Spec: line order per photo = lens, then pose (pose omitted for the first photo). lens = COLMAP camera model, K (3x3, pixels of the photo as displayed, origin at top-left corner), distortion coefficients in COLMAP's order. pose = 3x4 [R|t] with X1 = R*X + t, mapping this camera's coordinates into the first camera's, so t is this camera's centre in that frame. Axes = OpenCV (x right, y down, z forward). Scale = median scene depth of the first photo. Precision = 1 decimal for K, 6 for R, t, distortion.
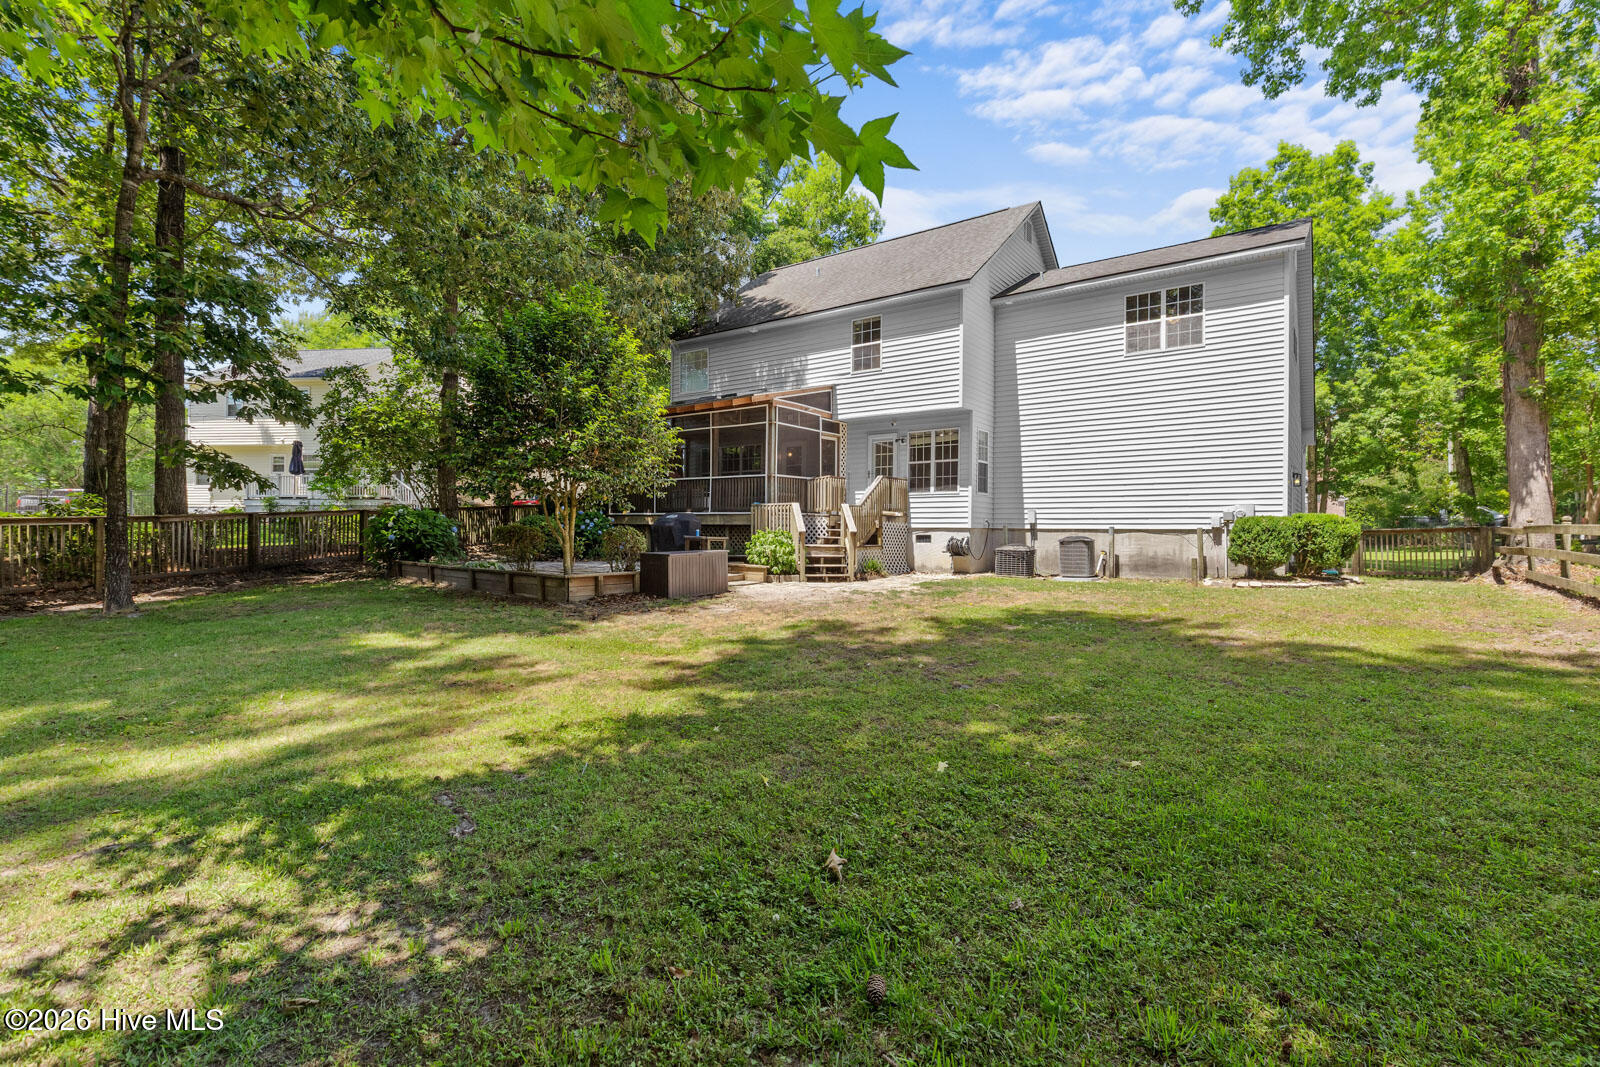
lens RADIAL K [[736.0, 0, 809.8], [0, 736.0, 533.2], [0, 0, 1]] dist [0.003208, -0.002034]
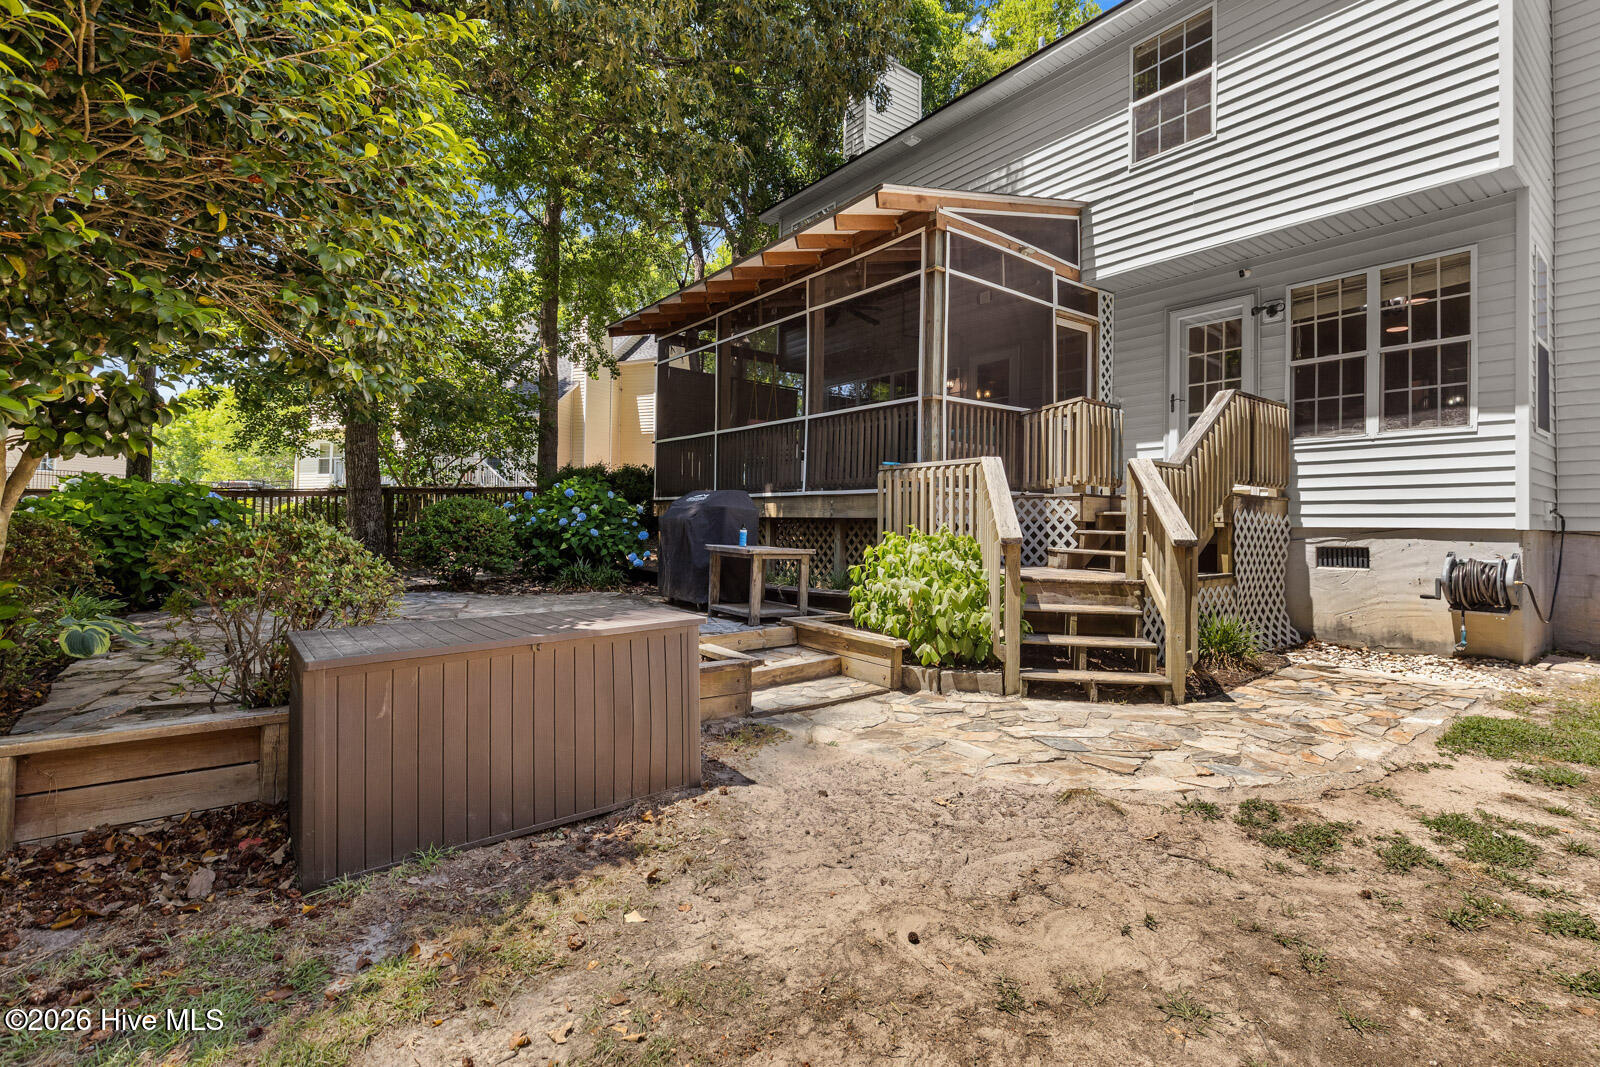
lens RADIAL K [[736.0, 0, 793.4], [0, 736.0, 518.5], [0, 0, 1]] dist [0.003208, -0.002034]
pose [[0.957255, 0.003032, -0.289230, -0.007405], [-0.006977, 0.999896, -0.012611, -0.005699], [0.289162, 0.014090, 0.957177, 0.576296]]
